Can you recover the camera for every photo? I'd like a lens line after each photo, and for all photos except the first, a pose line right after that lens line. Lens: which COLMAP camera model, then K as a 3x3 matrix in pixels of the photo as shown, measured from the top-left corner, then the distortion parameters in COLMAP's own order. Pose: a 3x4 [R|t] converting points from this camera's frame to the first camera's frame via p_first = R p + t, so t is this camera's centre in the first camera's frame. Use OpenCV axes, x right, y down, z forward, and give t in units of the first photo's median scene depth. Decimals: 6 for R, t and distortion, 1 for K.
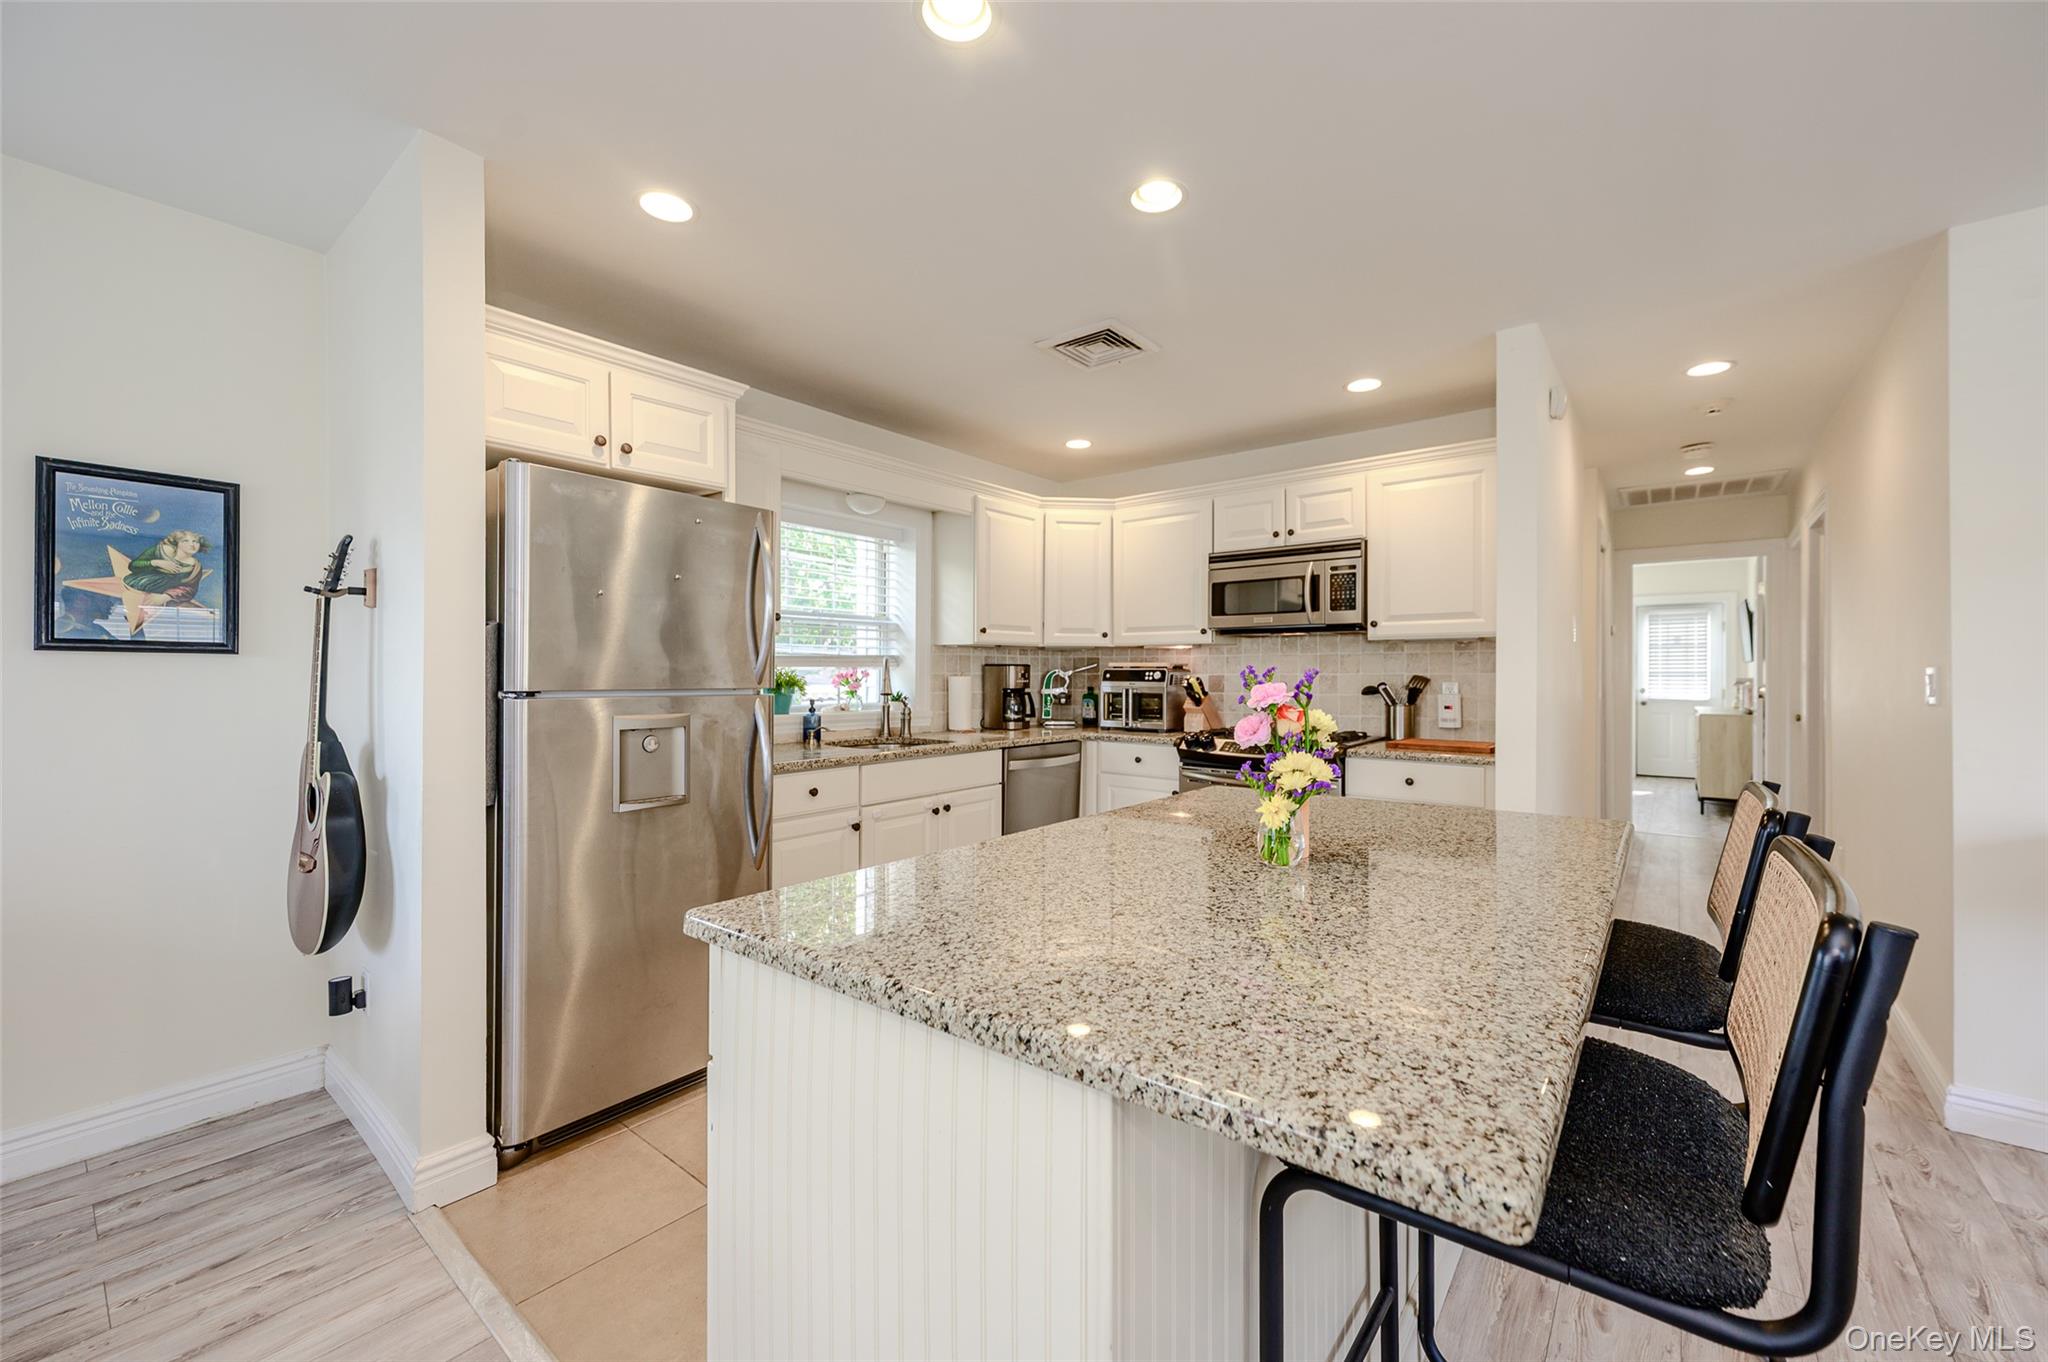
lens RADIAL K [[811.4, 0, 1029.7], [0, 811.4, 672.7], [0, 0, 1]] dist [0.000024, 0.000550]
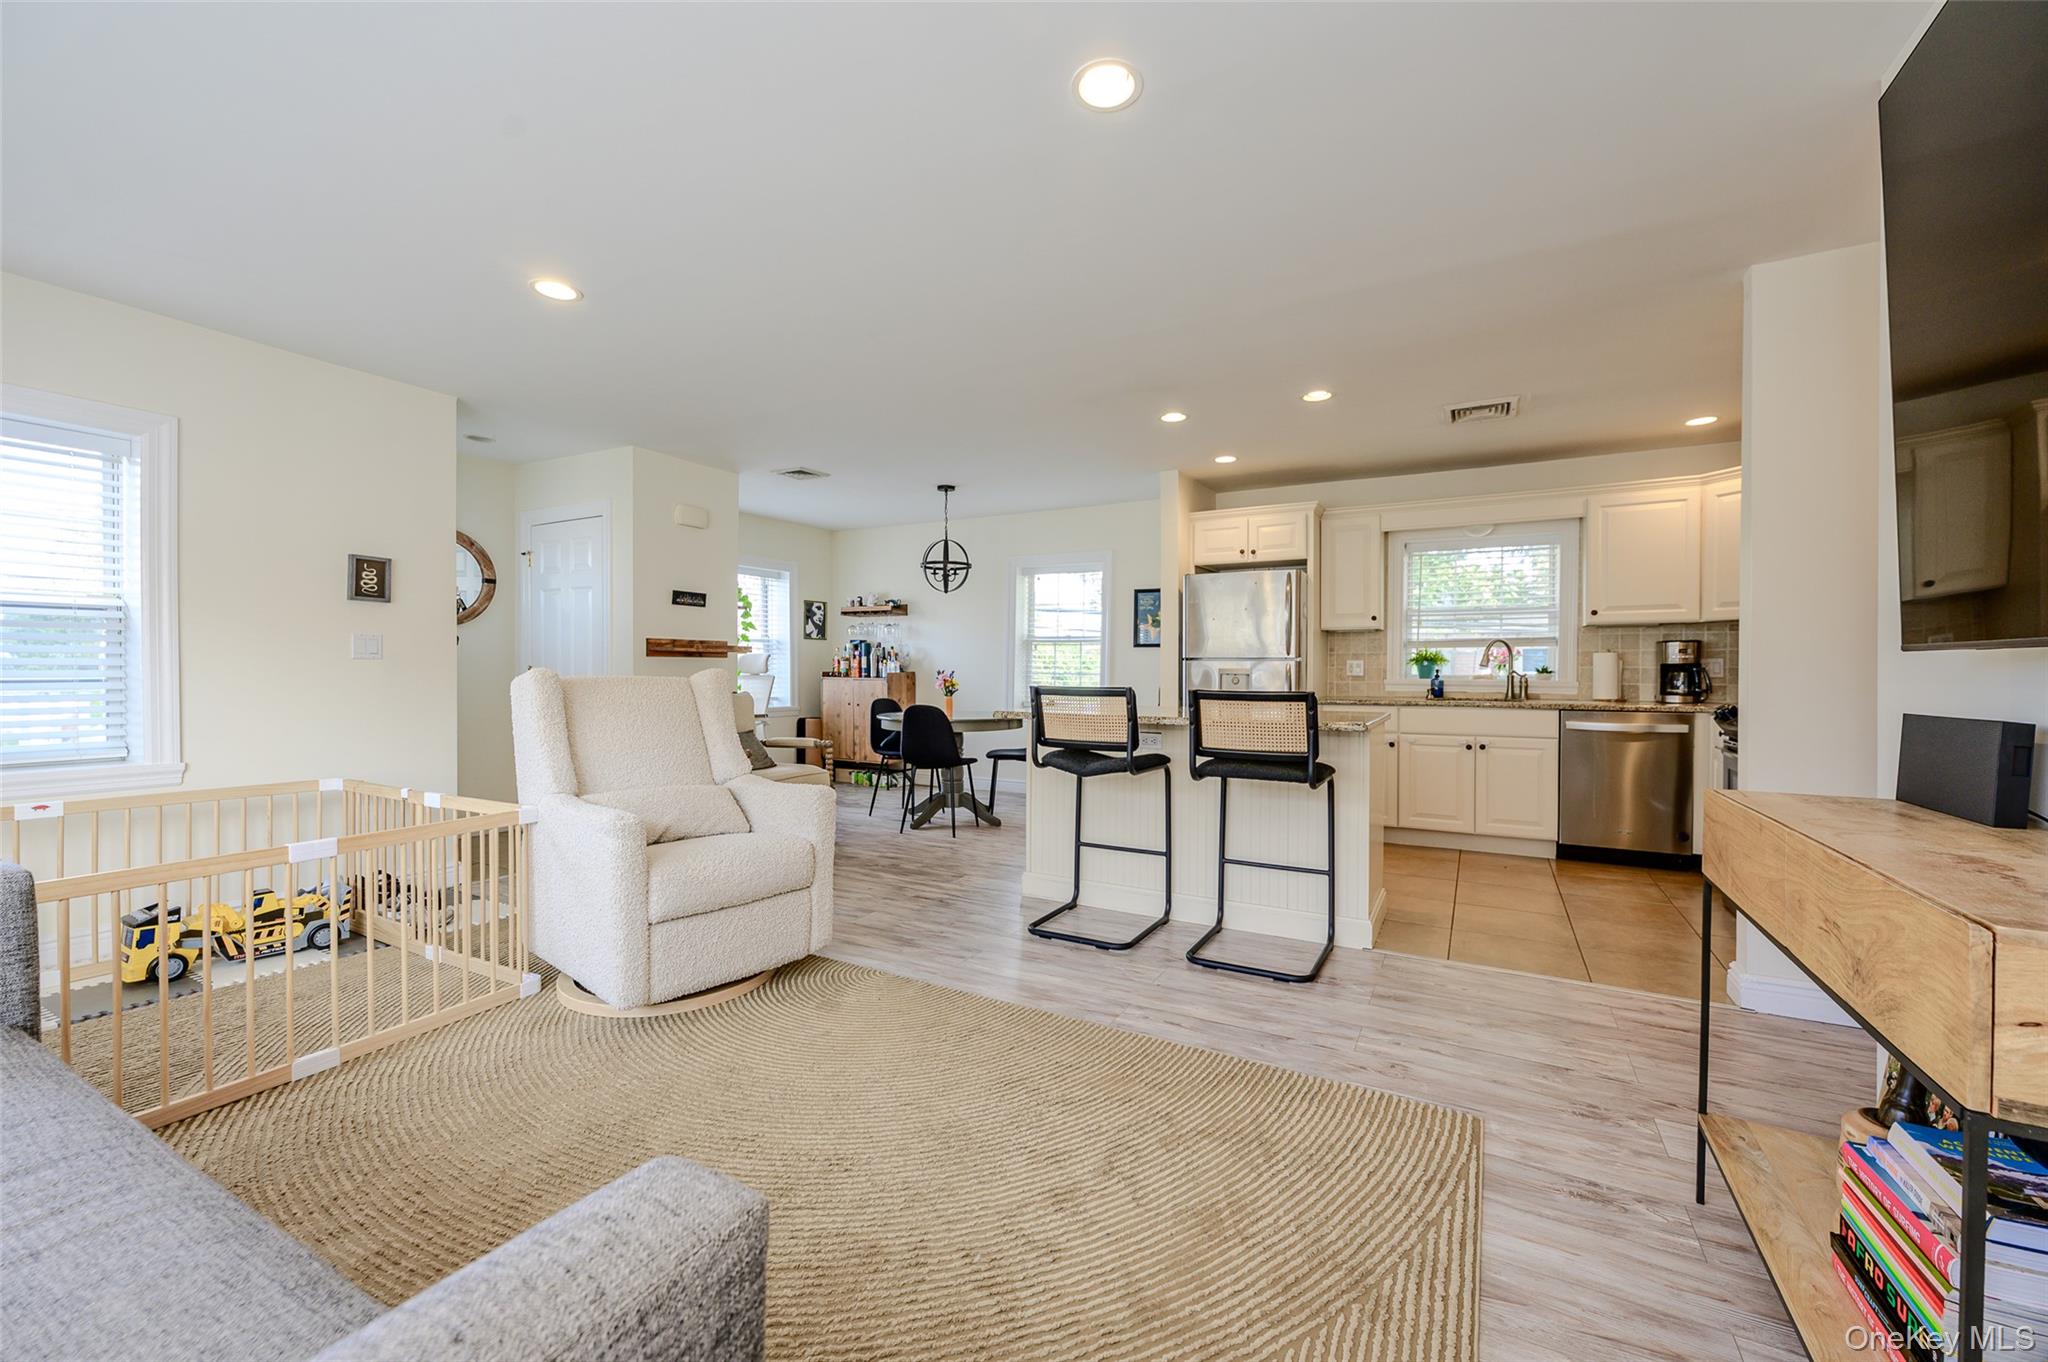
lens RADIAL K [[811.4, 0, 1029.7], [0, 811.4, 672.7], [0, 0, 1]] dist [0.000024, 0.000550]
pose [[0.169414, 0.004516, -0.985535, 0.956612], [0.000304, 0.999989, 0.004634, 0.028590], [0.985545, -0.001085, 0.169411, 0.004499]]
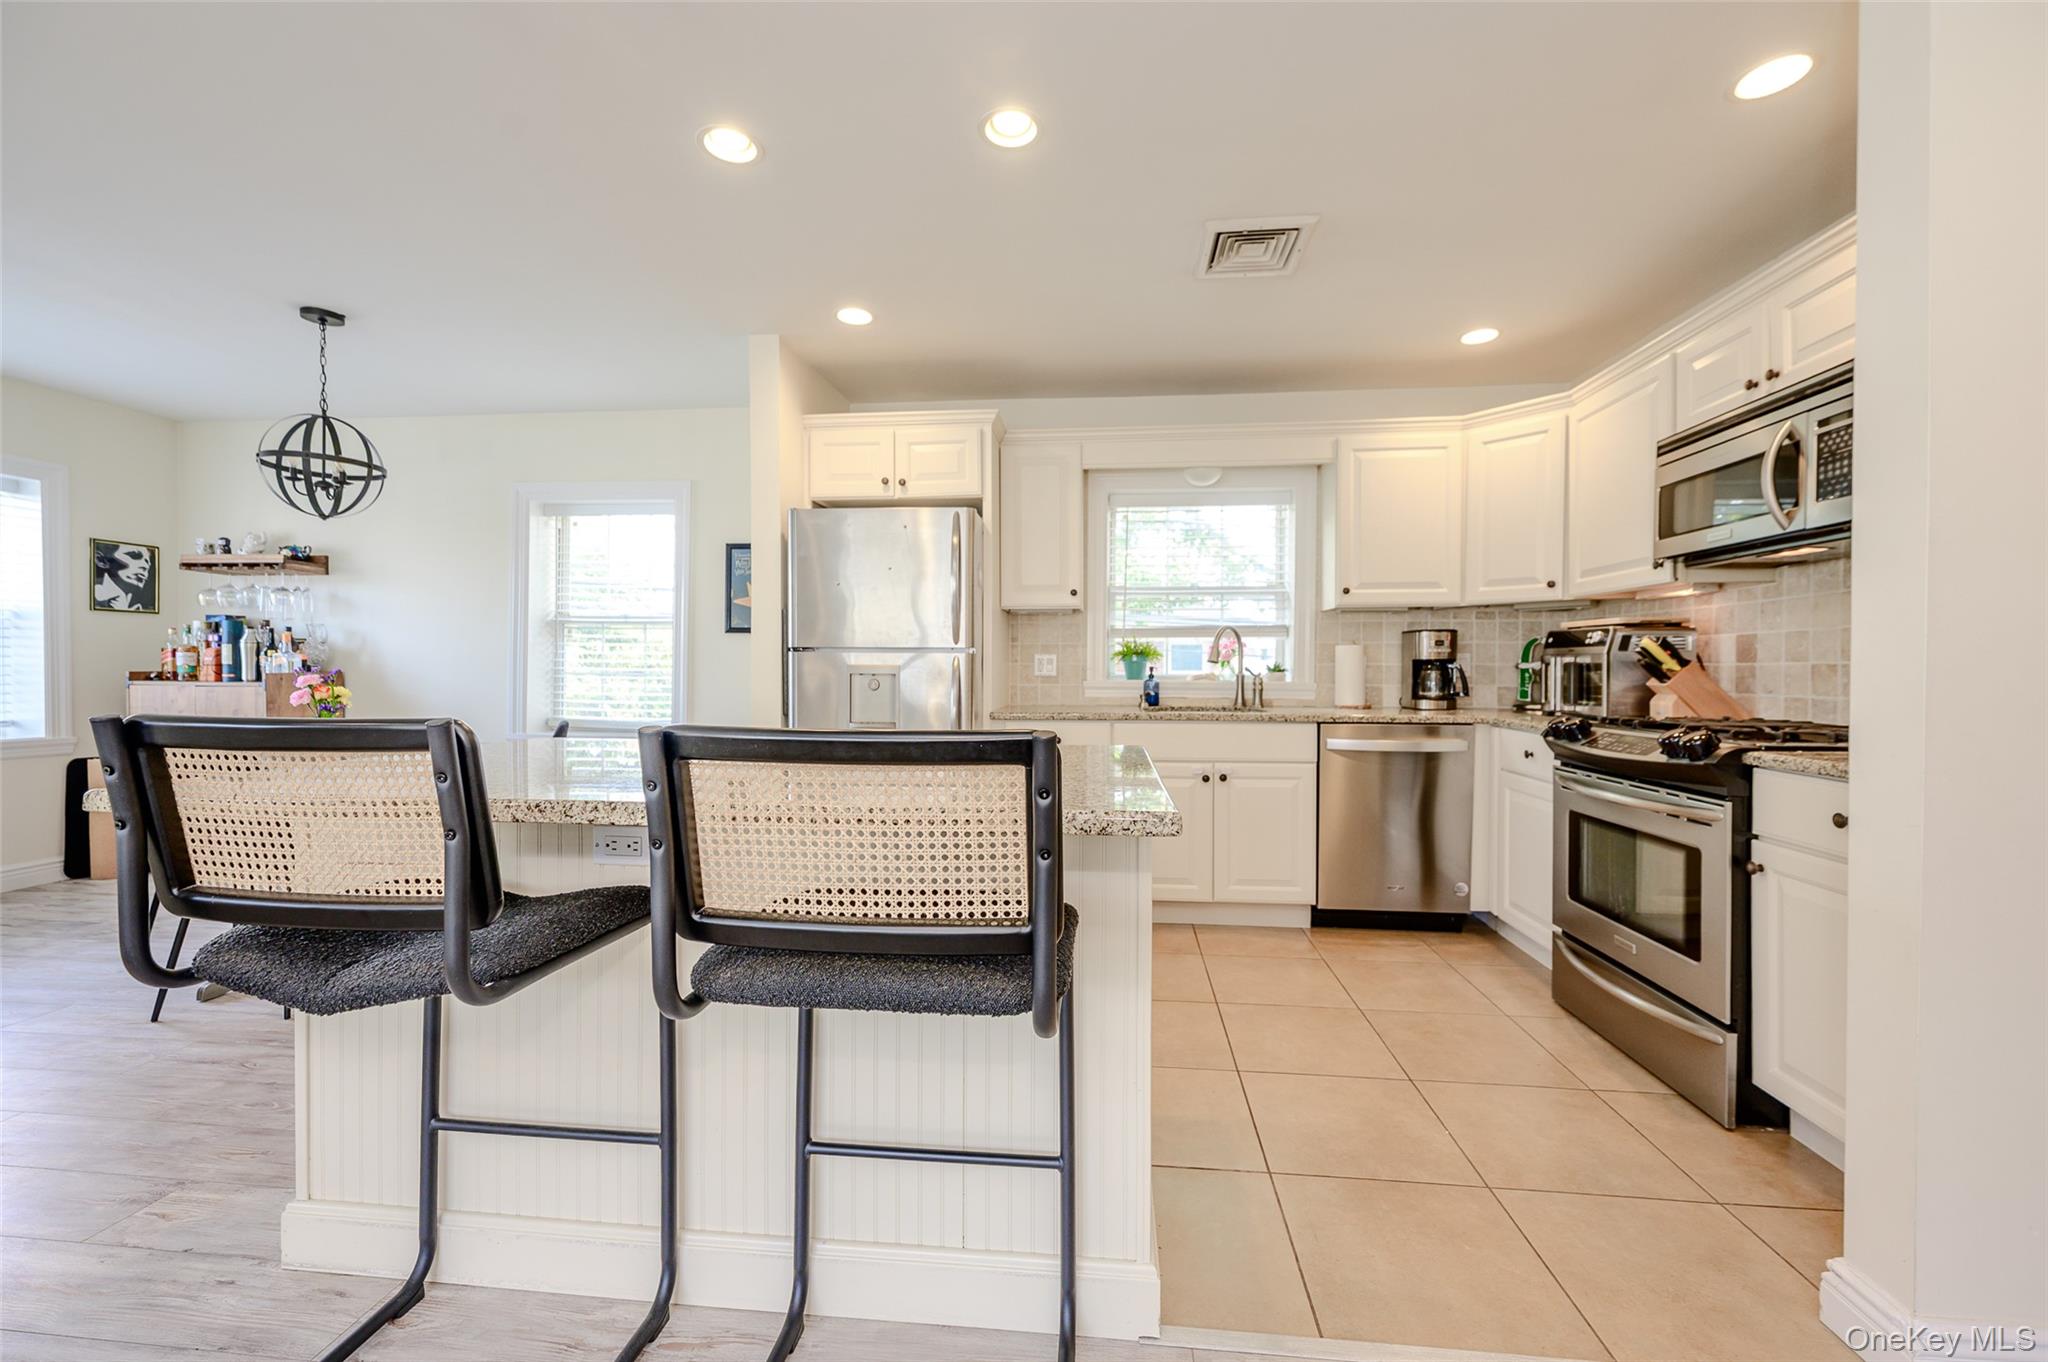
lens RADIAL K [[811.4, 0, 1029.7], [0, 811.4, 672.7], [0, 0, 1]] dist [0.000024, 0.000550]
pose [[0.545084, 0.004026, -0.838372, 0.490677], [0.000131, 0.999988, 0.004887, 0.031638], [0.838382, -0.002773, 0.545077, 0.239972]]
